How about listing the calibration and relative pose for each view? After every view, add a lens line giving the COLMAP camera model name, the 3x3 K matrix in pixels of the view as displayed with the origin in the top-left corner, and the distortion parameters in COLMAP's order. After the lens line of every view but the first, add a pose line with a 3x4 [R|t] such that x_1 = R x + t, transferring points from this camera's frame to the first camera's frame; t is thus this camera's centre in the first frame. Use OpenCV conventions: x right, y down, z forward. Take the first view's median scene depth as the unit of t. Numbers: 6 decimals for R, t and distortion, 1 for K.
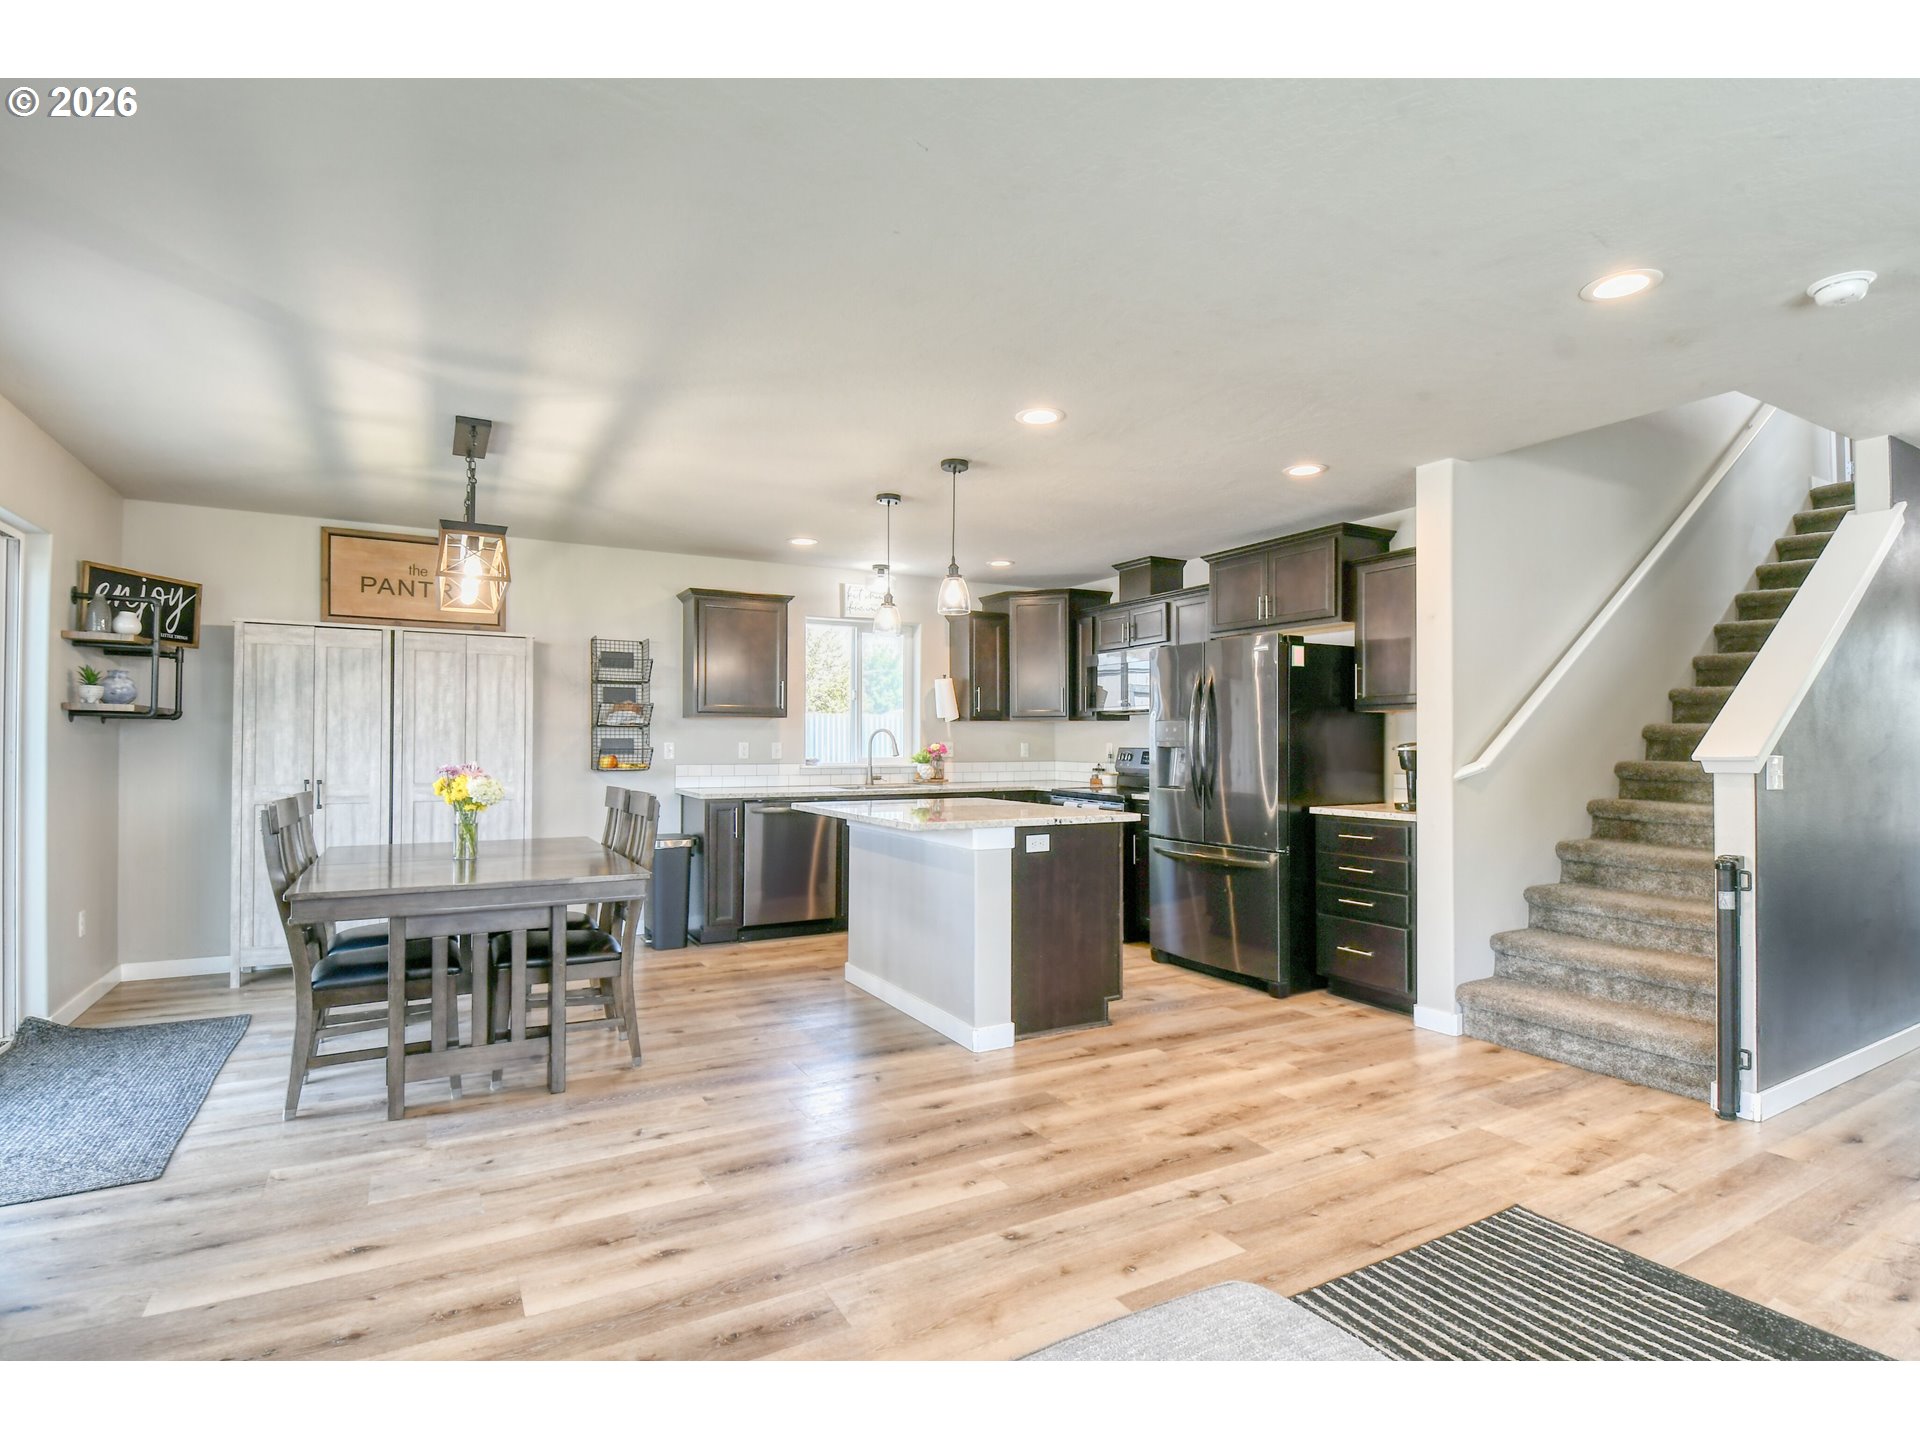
lens RADIAL K [[933.0, 0, 965.7], [0, 933.0, 732.0], [0, 0, 1]] dist [0.017686, -0.021936]
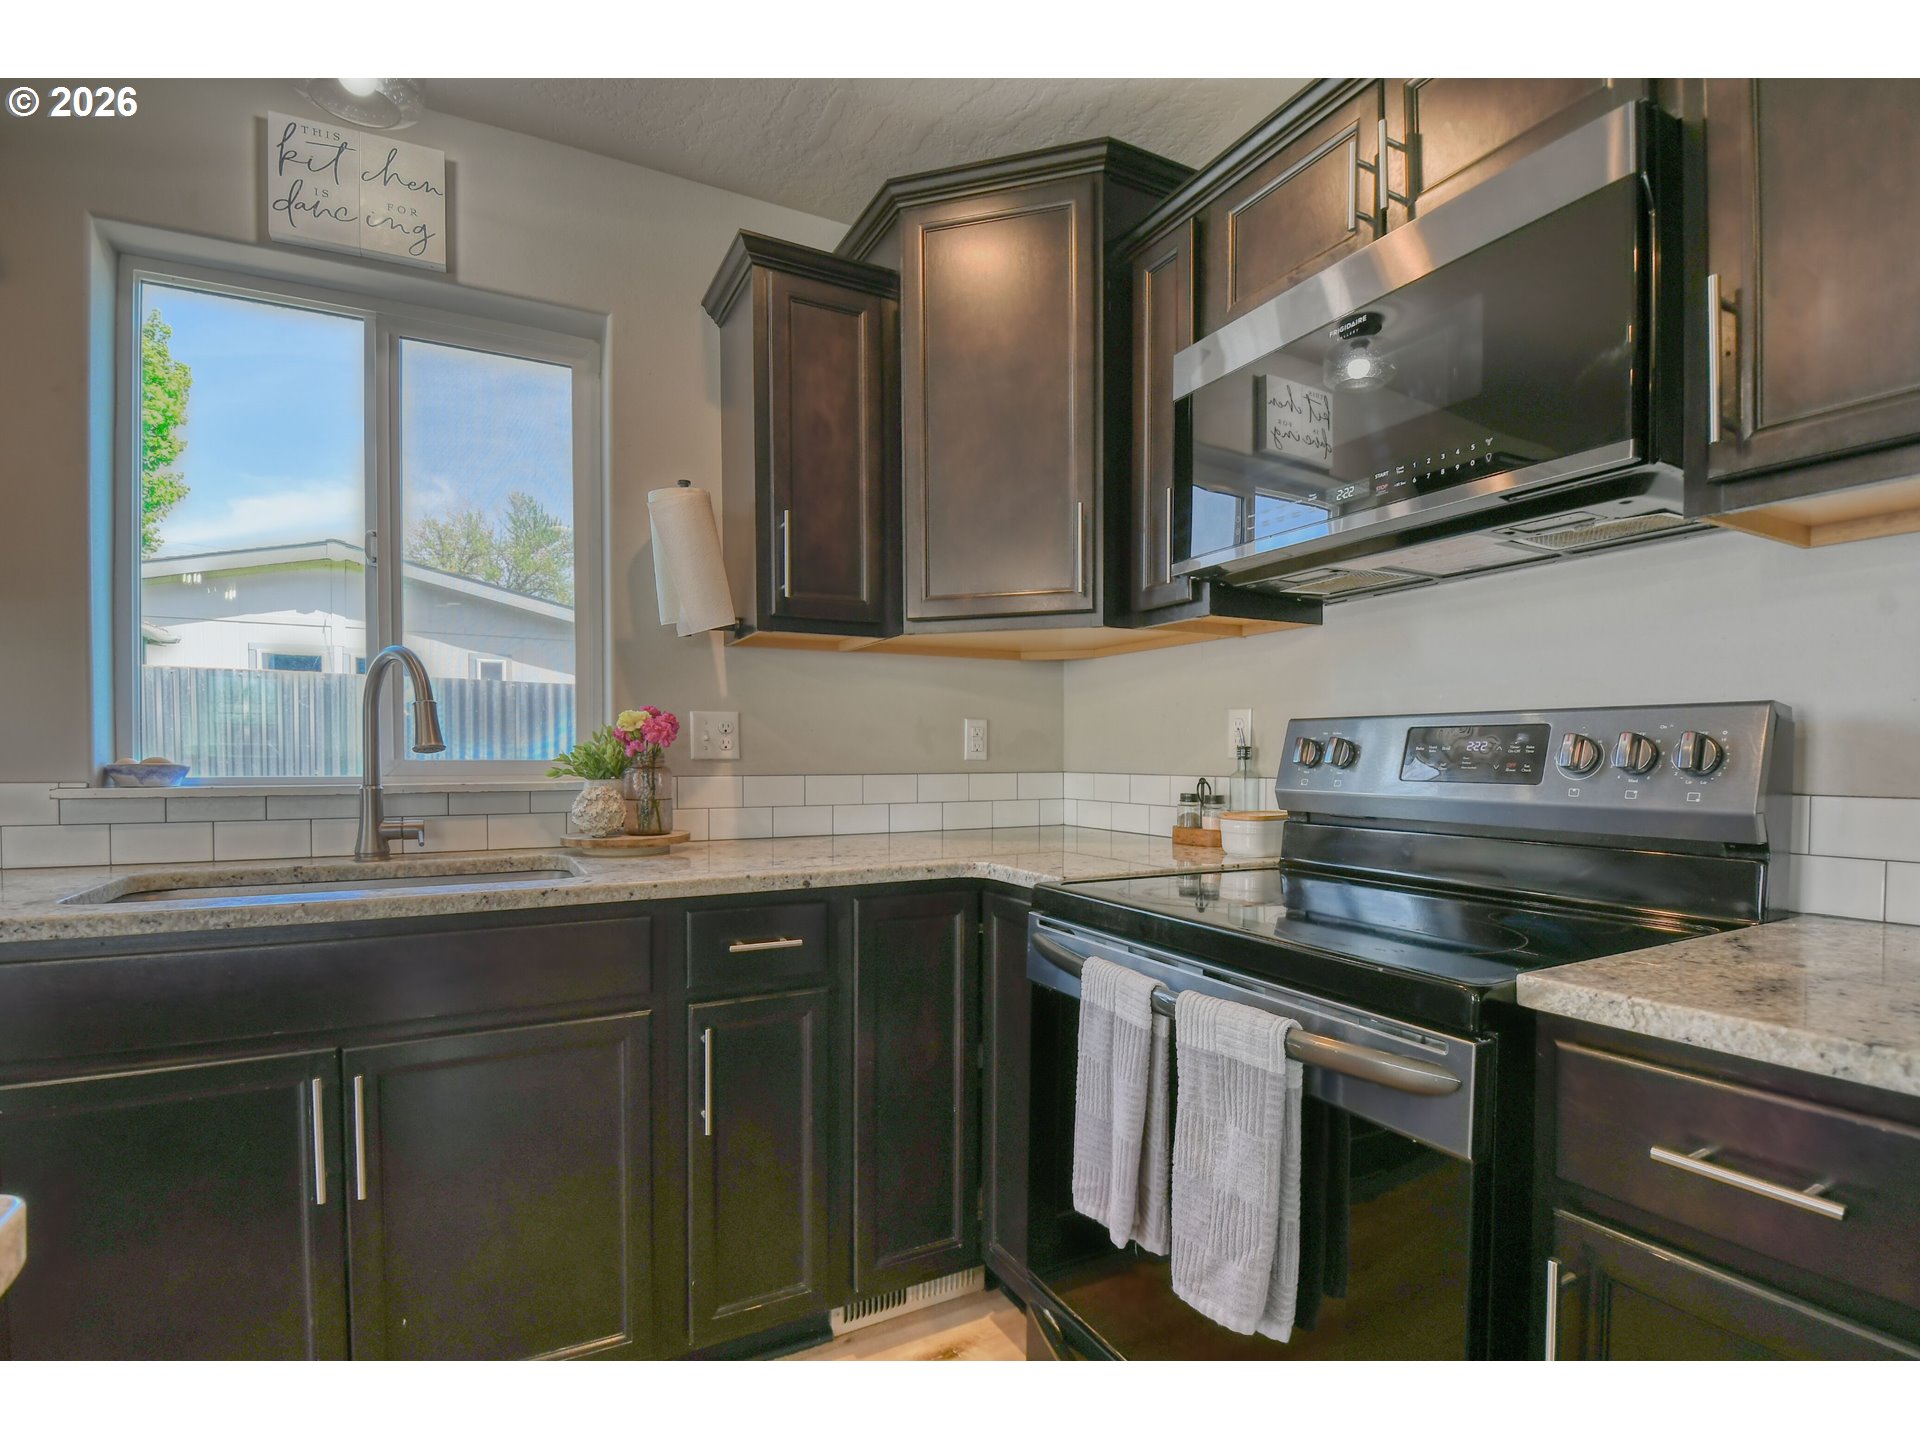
lens RADIAL K [[926.9, 0, 959.3], [0, 926.9, 769.5], [0, 0, 1]] dist [0.013392, -0.021346]
pose [[0.999254, -0.002274, -0.038557, 0.089346], [0.003250, 0.999675, 0.025276, 0.027488], [0.038487, -0.025383, 0.998937, 0.829935]]
